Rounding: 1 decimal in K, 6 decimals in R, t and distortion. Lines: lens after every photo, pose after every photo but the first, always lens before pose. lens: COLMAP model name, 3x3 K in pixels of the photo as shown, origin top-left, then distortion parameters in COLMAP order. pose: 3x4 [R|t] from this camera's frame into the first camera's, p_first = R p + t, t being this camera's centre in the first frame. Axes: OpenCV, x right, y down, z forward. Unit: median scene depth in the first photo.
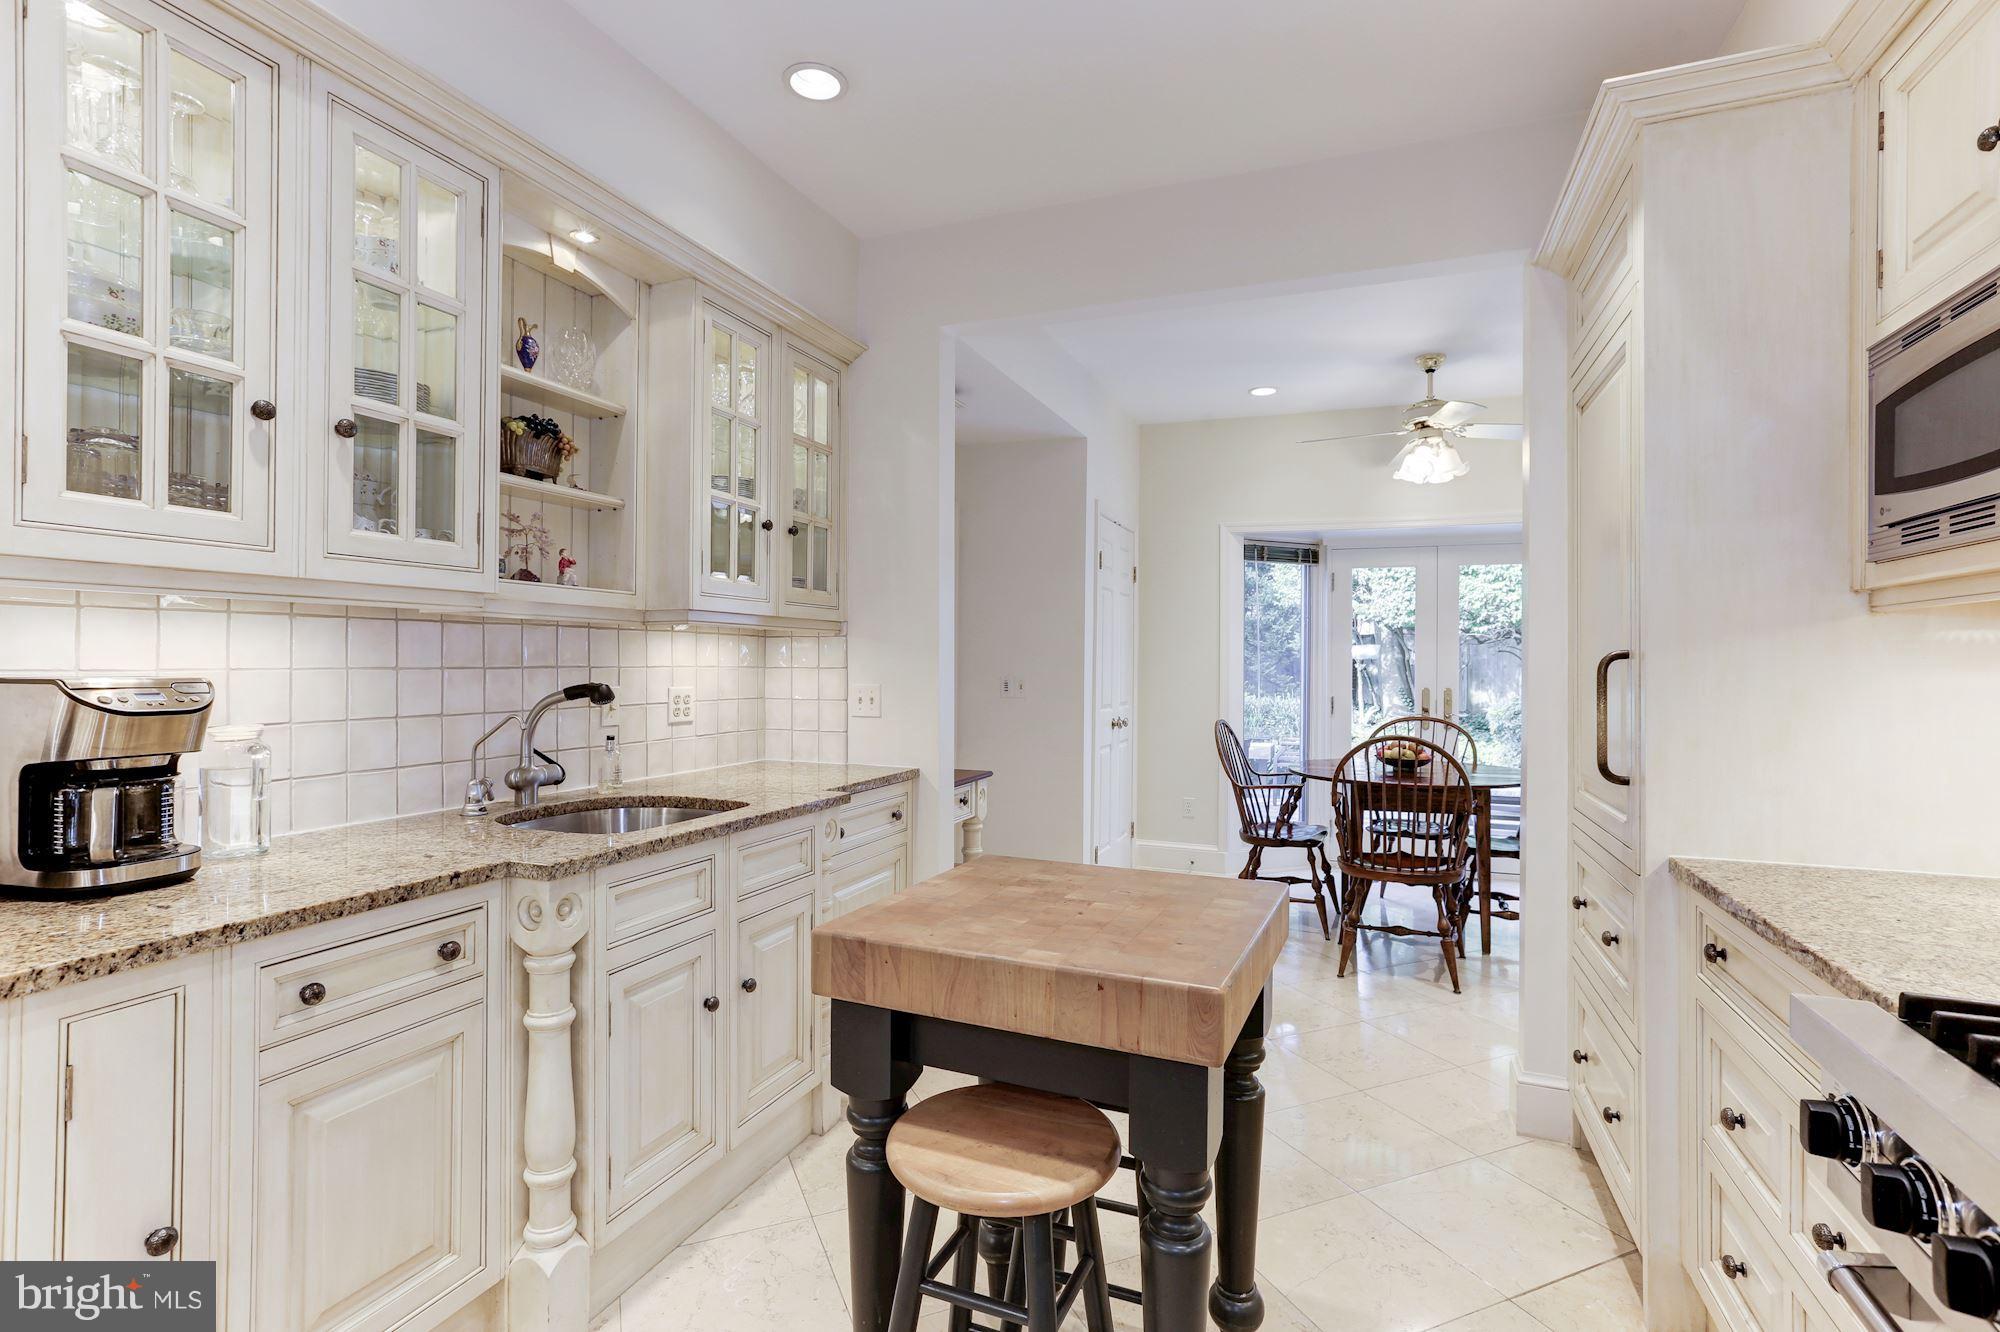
lens RADIAL K [[948.7, 0, 1000.4], [0, 948.7, 657.8], [0, 0, 1]] dist [-0.031812, 0.021302]
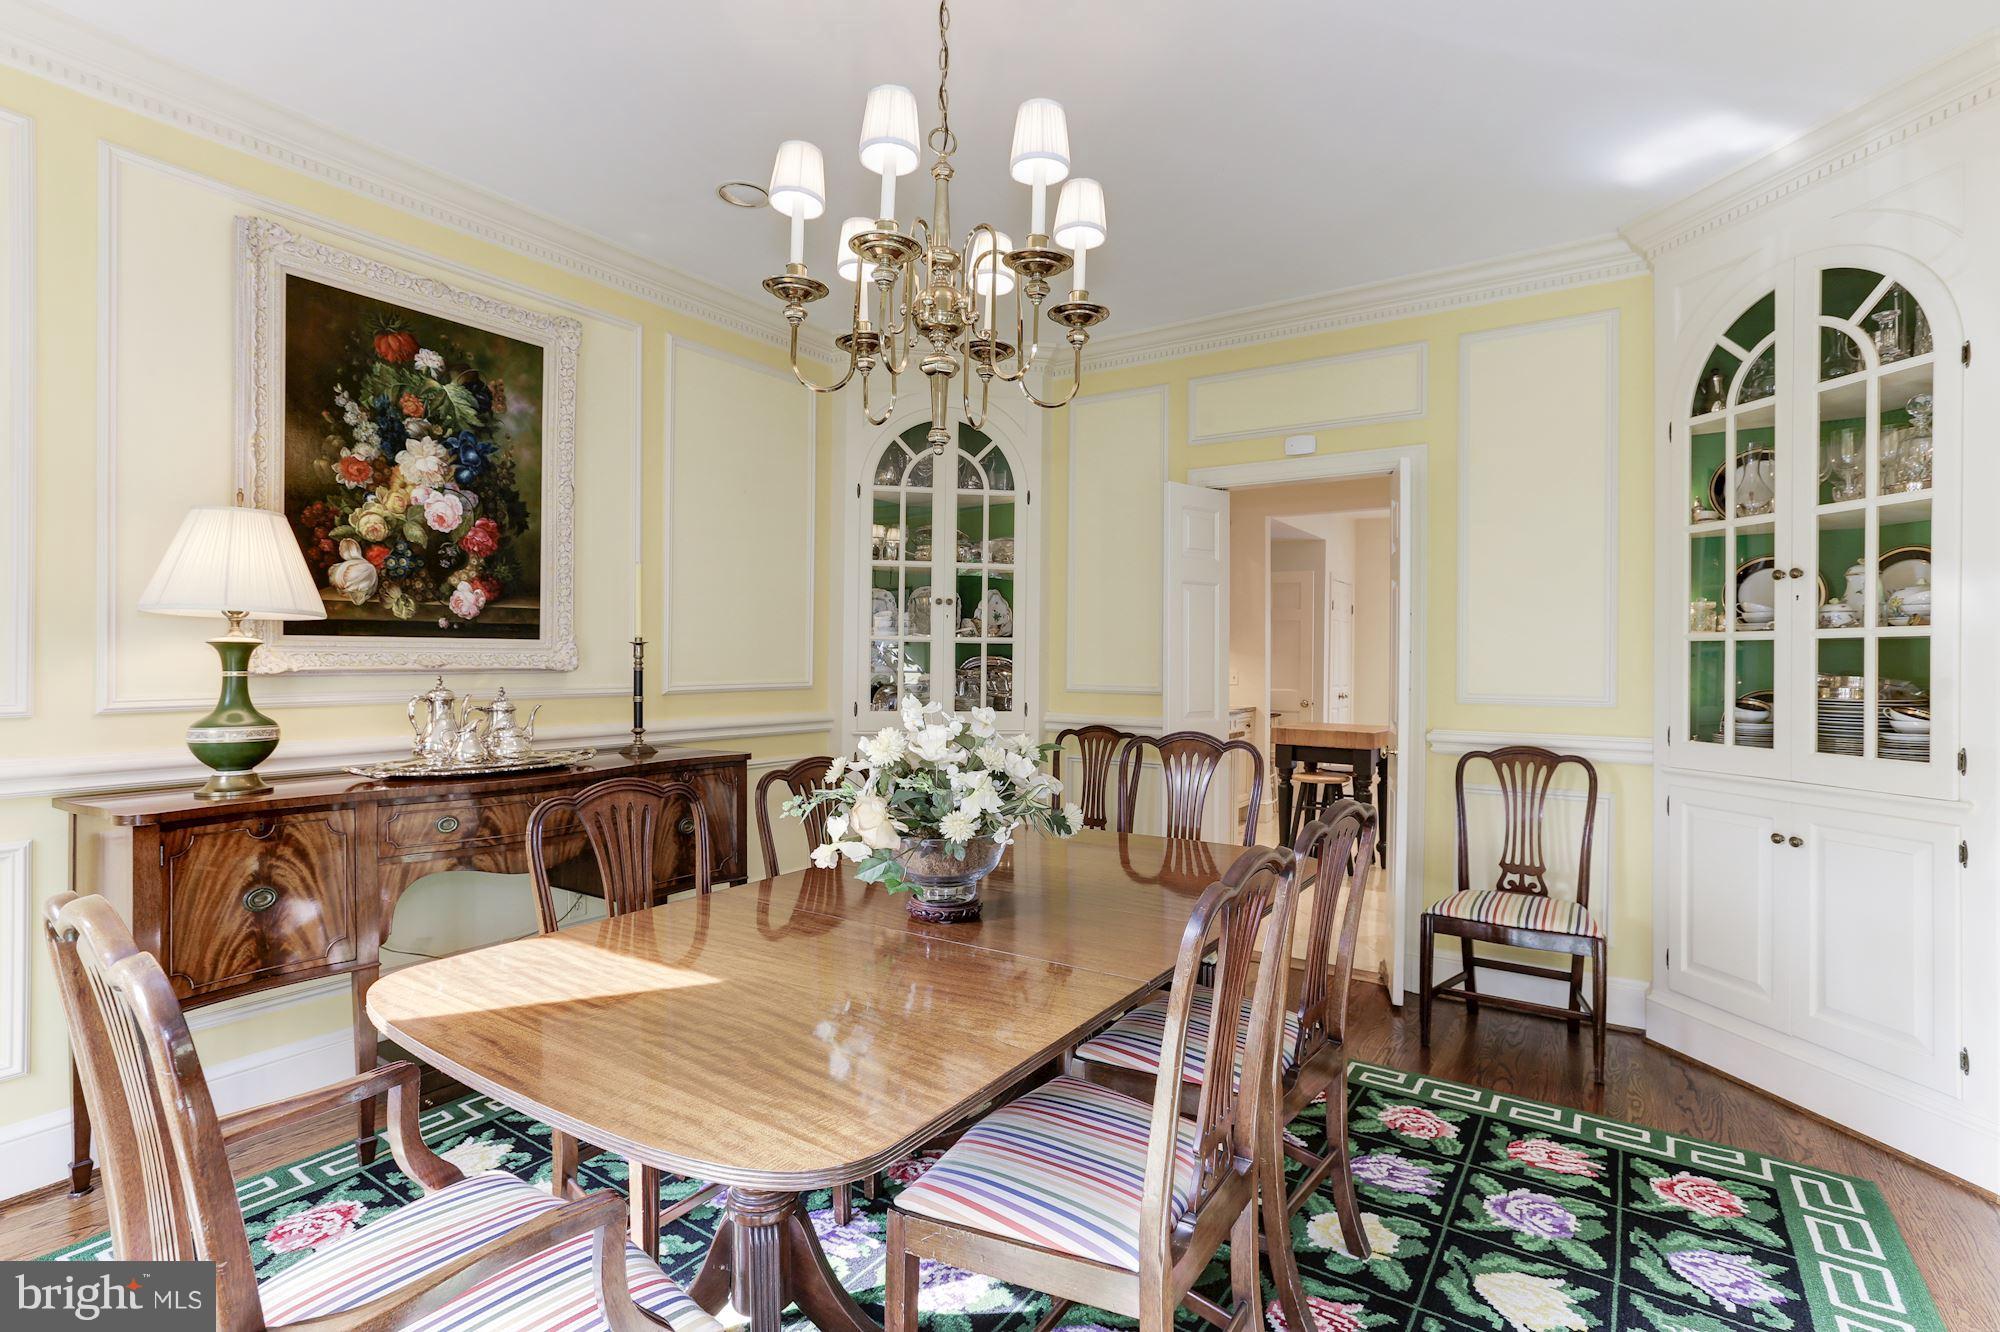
lens RADIAL K [[948.7, 0, 1000.4], [0, 948.7, 657.8], [0, 0, 1]] dist [-0.031812, 0.021302]
pose [[0.976877, 0.000627, -0.213802, -0.325822], [0.000251, 0.999992, 0.004076, -0.023452], [0.213802, -0.004036, 0.976869, -2.278426]]
